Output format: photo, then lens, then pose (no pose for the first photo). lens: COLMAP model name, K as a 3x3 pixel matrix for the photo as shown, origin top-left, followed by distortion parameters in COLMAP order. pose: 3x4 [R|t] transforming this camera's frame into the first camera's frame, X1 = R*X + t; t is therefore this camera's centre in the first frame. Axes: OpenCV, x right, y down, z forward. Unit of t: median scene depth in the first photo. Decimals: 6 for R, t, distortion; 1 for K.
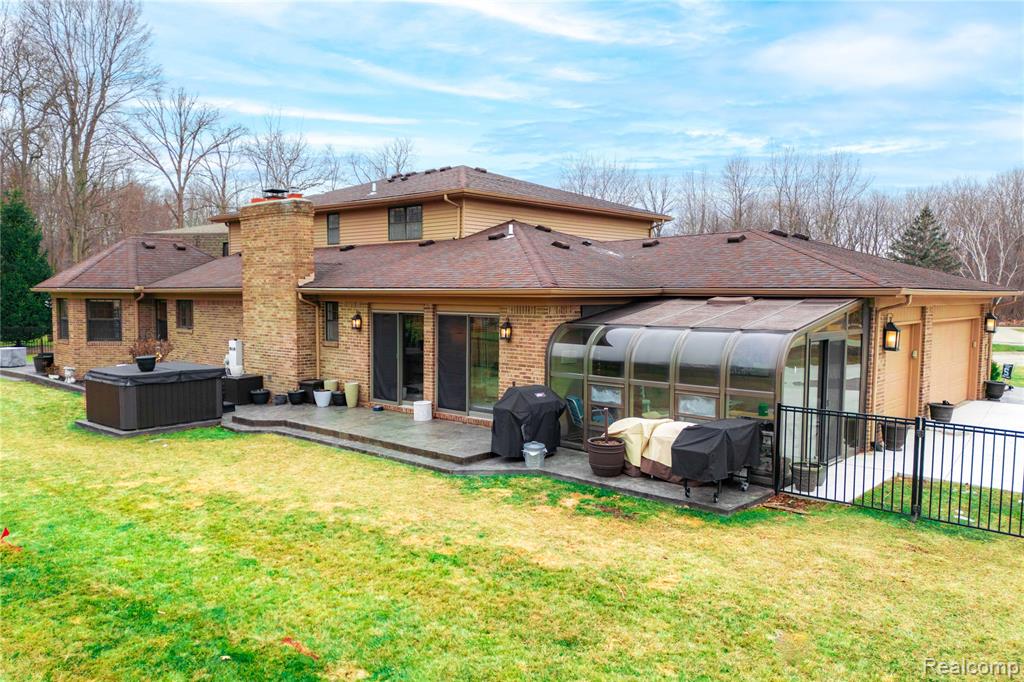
lens RADIAL K [[754.0, 0, 485.4], [0, 754.0, 345.2], [0, 0, 1]] dist [0.130919, -0.165449]
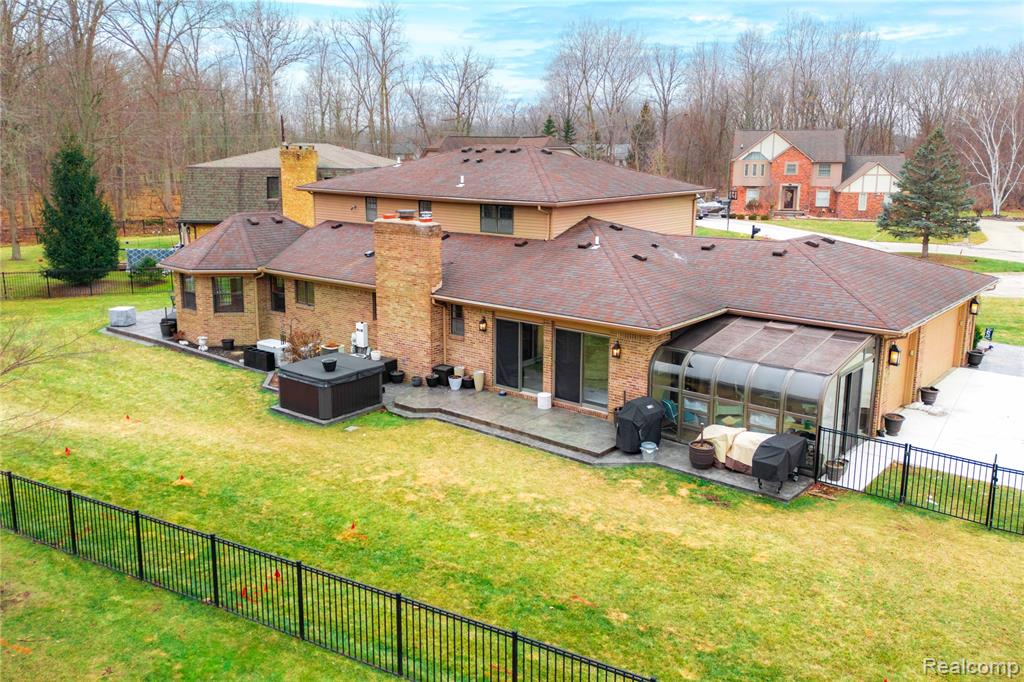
lens RADIAL K [[810.6, 0, 510.1], [0, 810.6, 317.2], [0, 0, 1]] dist [0.166852, -0.267233]
pose [[0.998878, -0.011677, 0.045886, -0.188765], [0.006098, 0.992771, 0.119873, -0.209235], [-0.046954, -0.119458, 0.991728, -0.356744]]
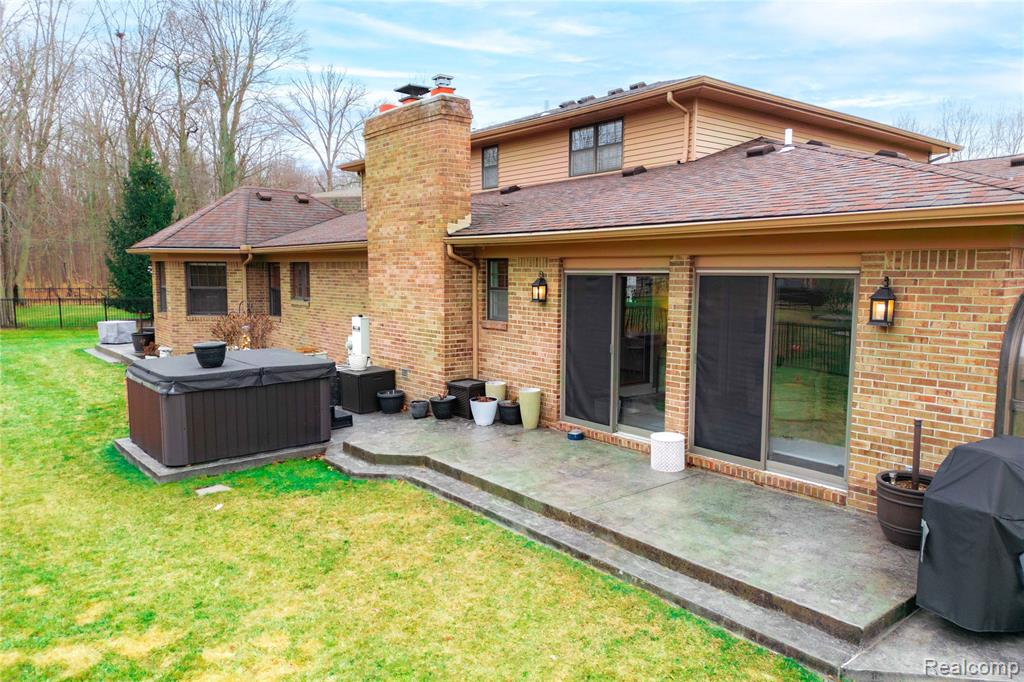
lens RADIAL K [[725.8, 0, 512.0], [0, 725.8, 341.0], [0, 0, 1]] dist [0.128269, -0.158308]
pose [[0.990056, 0.013764, -0.140000, -0.110963], [-0.009535, 0.999479, 0.030829, -0.007648], [0.140351, -0.029187, 0.989671, 0.420961]]
